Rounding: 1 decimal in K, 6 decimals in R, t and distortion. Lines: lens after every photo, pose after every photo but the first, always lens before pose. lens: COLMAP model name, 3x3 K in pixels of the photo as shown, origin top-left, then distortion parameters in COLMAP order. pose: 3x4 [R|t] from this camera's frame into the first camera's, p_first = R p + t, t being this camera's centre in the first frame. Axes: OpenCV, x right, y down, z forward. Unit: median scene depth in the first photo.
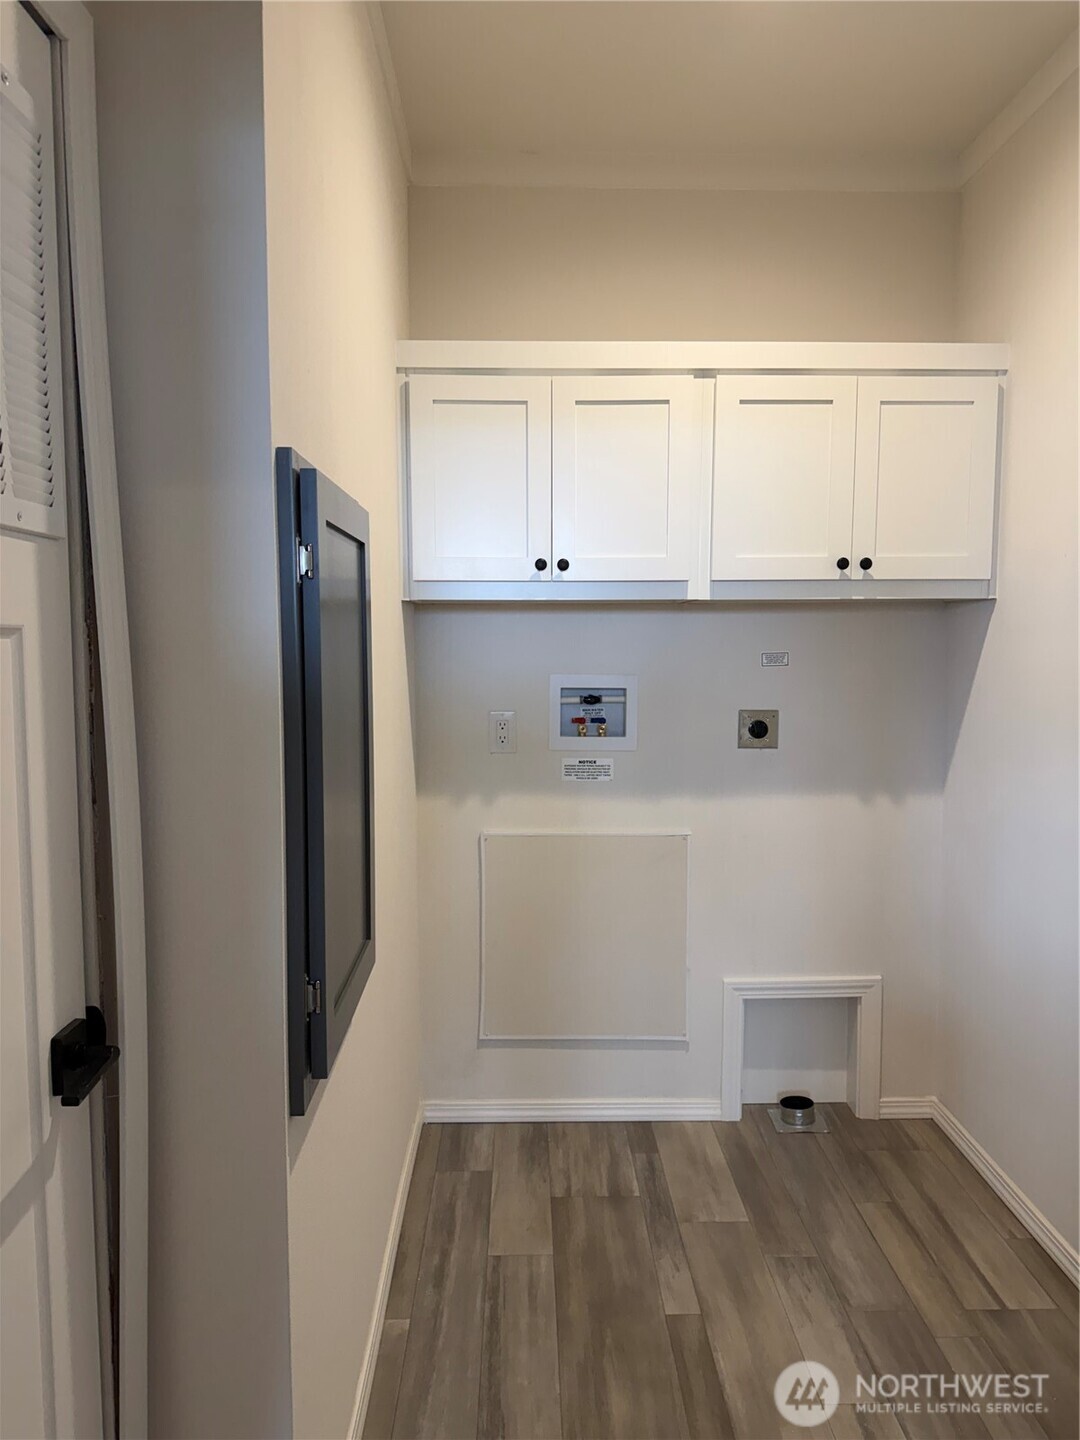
lens RADIAL K [[1009.5, 0, 537.9], [0, 1009.5, 723.7], [0, 0, 1]] dist [0.034903, -0.033366]
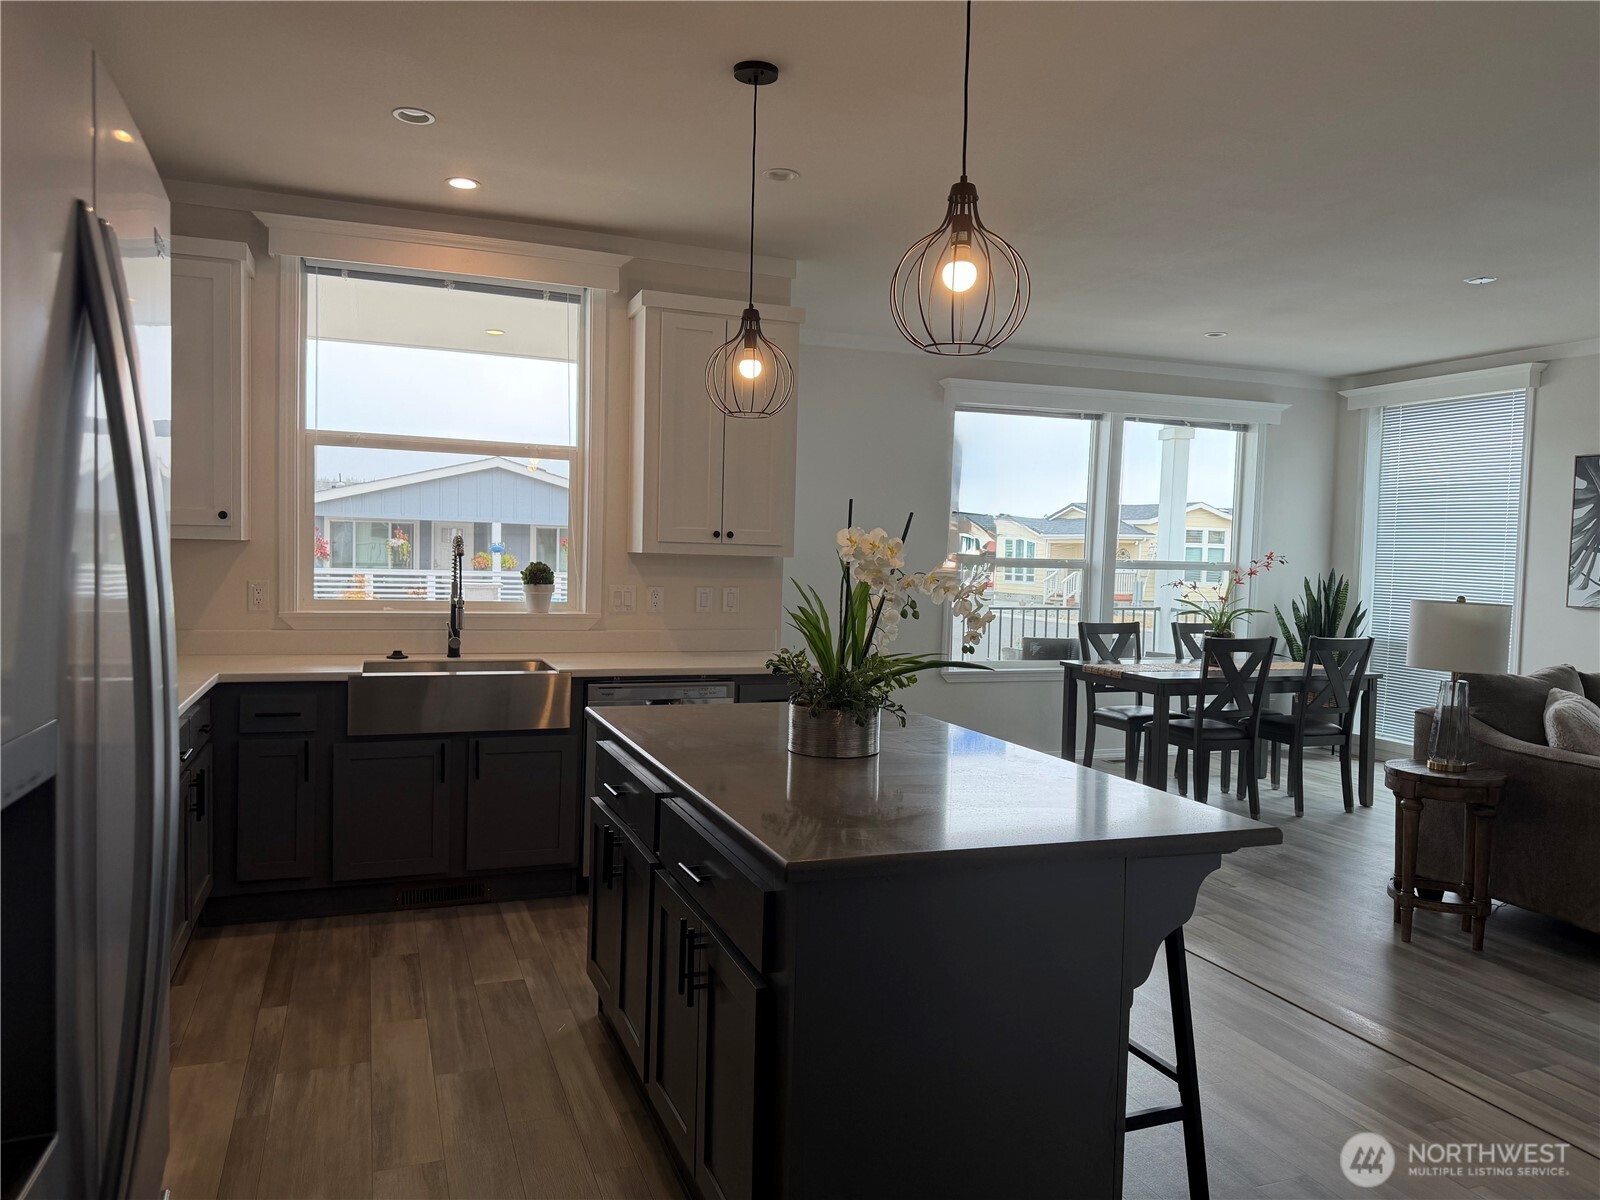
lens RADIAL K [[1121.6, 0, 812.6], [0, 1121.6, 612.7], [0, 0, 1]] dist [0.034903, -0.033366]
pose [[-0.934167, -0.009742, -0.356703, 0.008424], [-0.053069, 0.992304, 0.111881, -0.165520], [0.352868, 0.123446, -0.927494, 2.418957]]
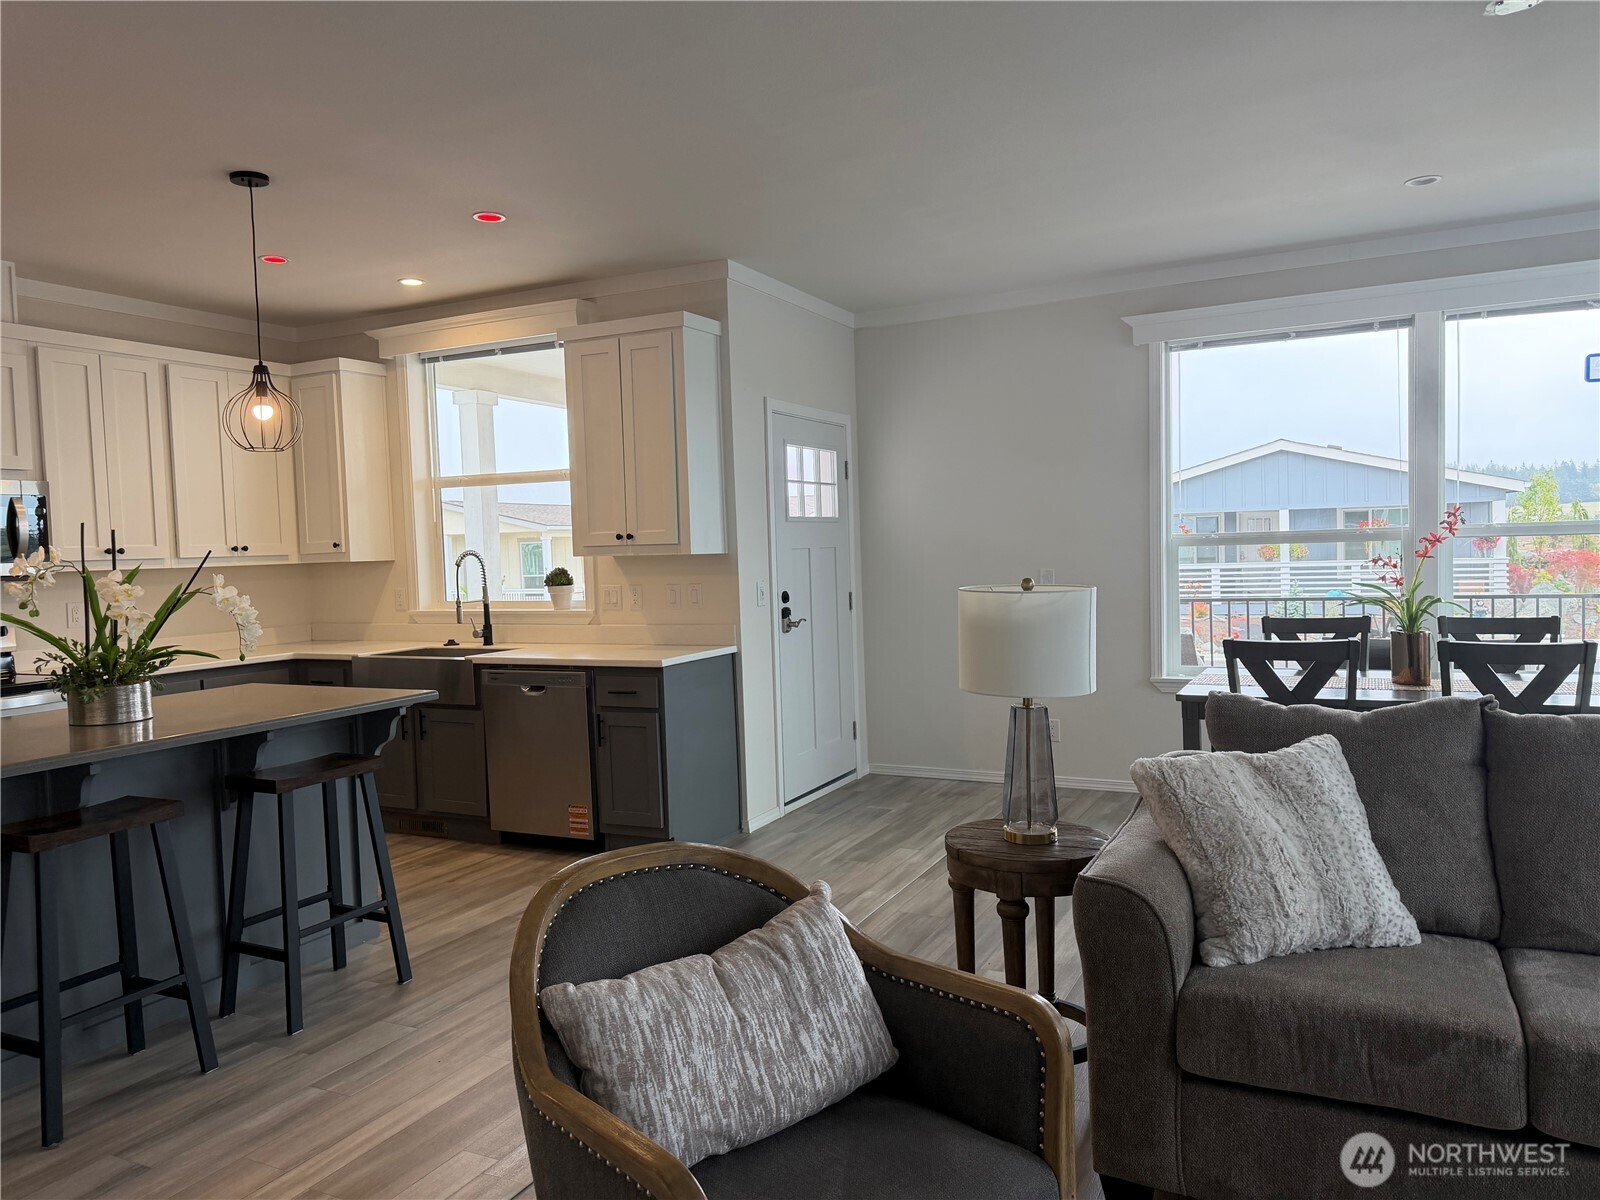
lens RADIAL K [[1121.6, 0, 789.3], [0, 1121.6, 599.2], [0, 0, 1]] dist [0.034903, -0.033366]
pose [[-0.891124, 0.001917, 0.453756, -1.878683], [0.055188, 0.993025, 0.104186, -0.158859], [-0.450392, 0.117884, -0.885015, 2.270283]]
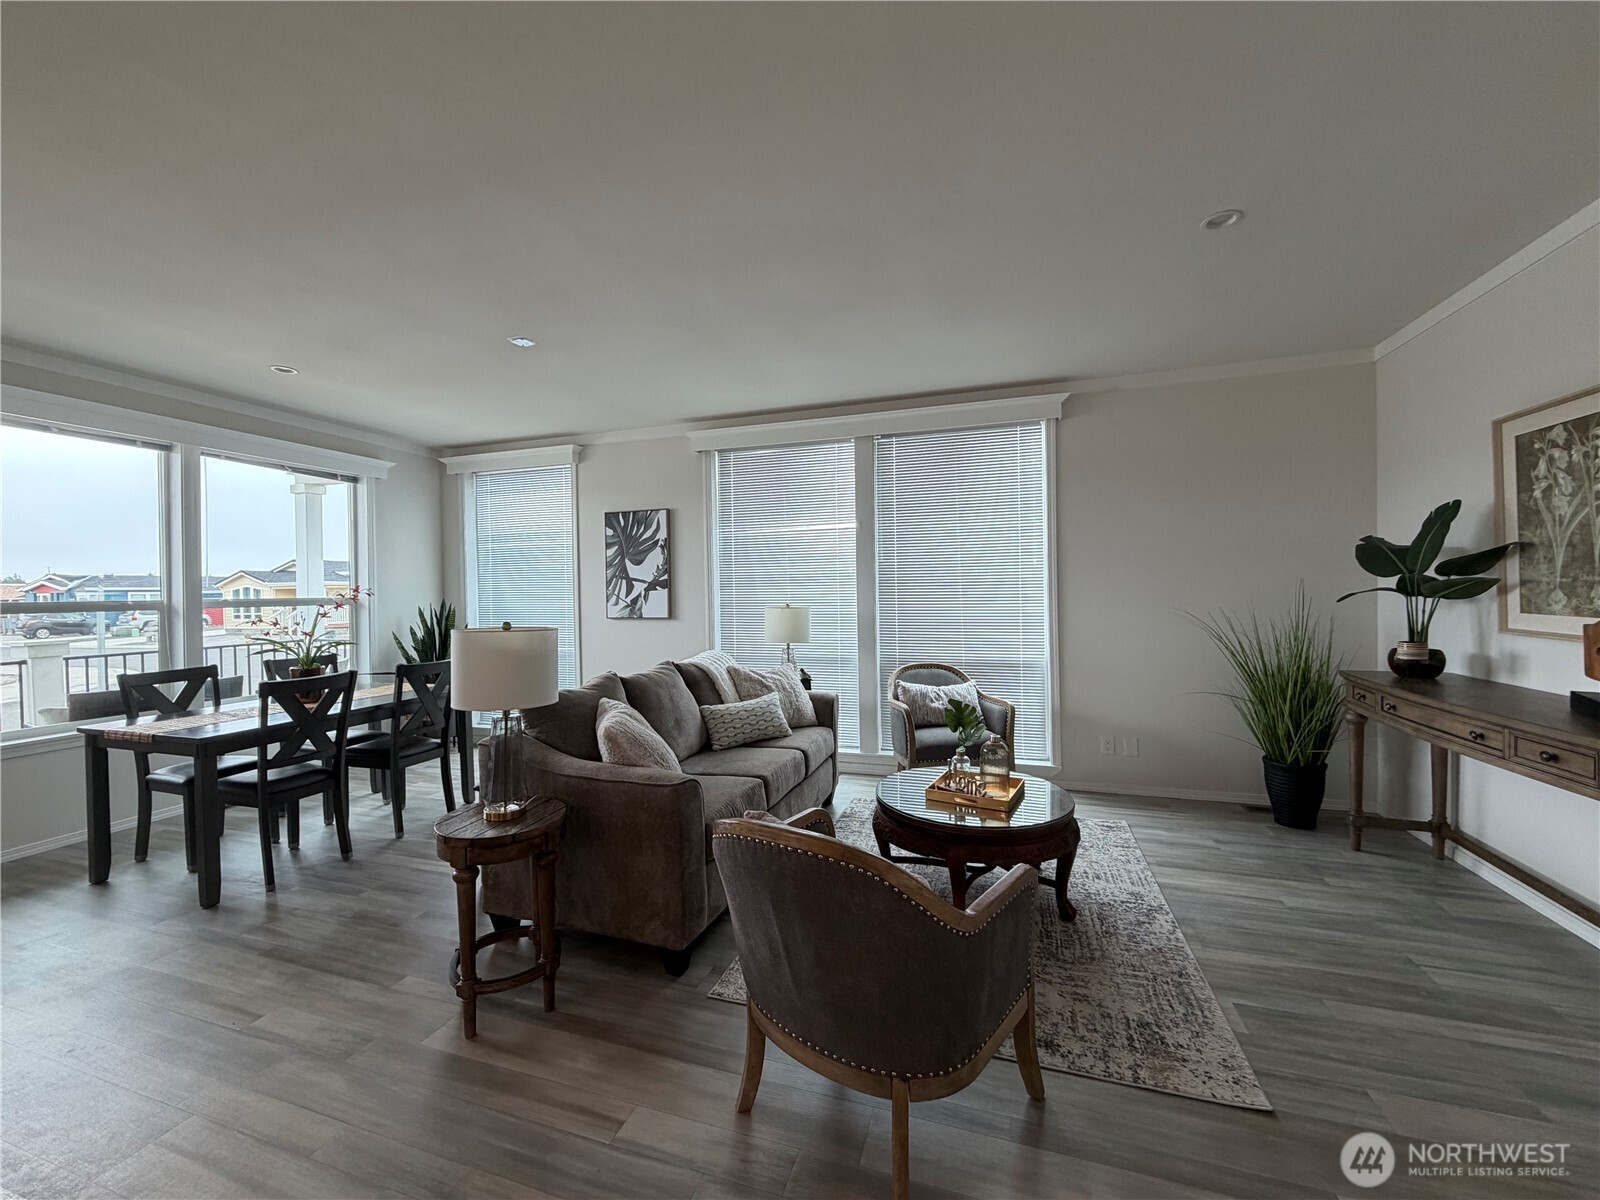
lens RADIAL K [[637.5, 0, 790.5], [0, 637.5, 594.9], [0, 0, 1]] dist [0.007443, -0.000680]
pose [[-0.329805, 0.002920, -0.944045, -0.848830], [-0.048093, 0.998645, 0.019891, -0.123346], [0.942823, 0.051962, -0.329217, 1.807841]]
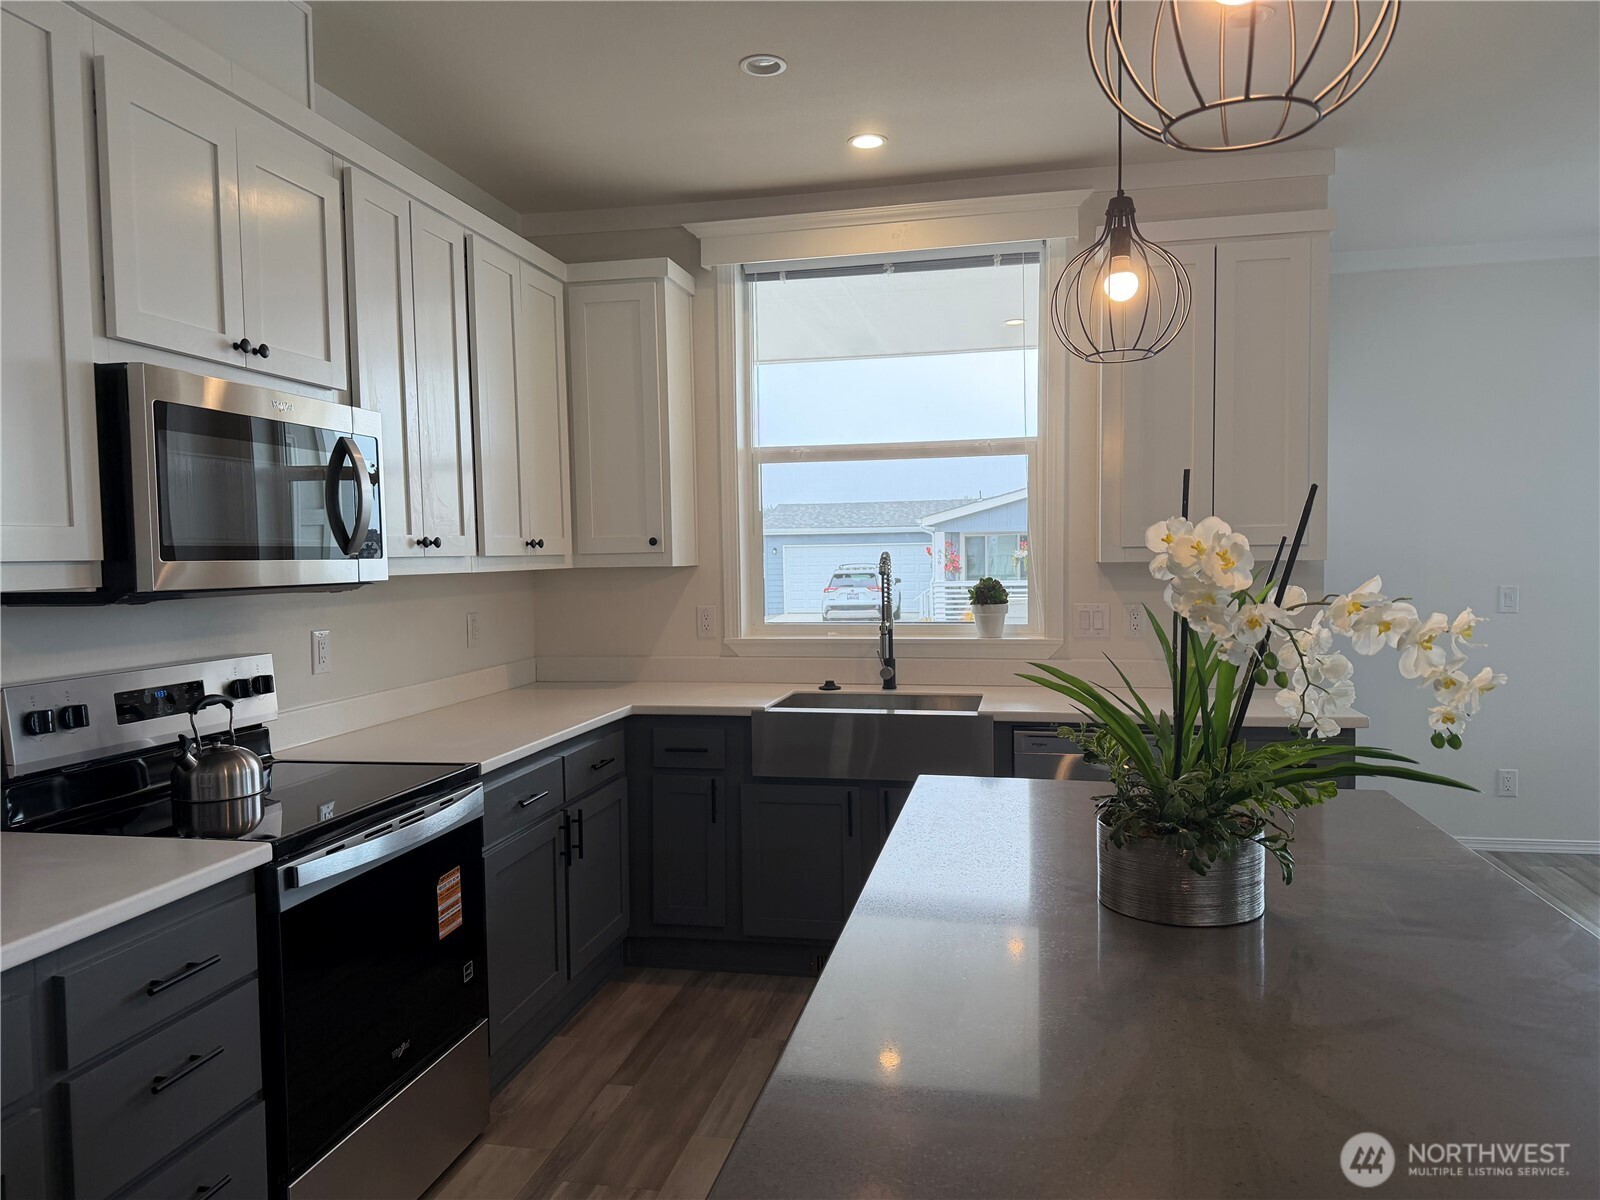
lens RADIAL K [[1121.6, 0, 794.4], [0, 1121.6, 602.9], [0, 0, 1]] dist [0.034903, -0.033366]
pose [[-0.976562, 0.000895, 0.215236, -0.342095], [0.024354, 0.994029, 0.106363, -0.152444], [-0.213856, 0.109112, -0.970752, 2.058199]]
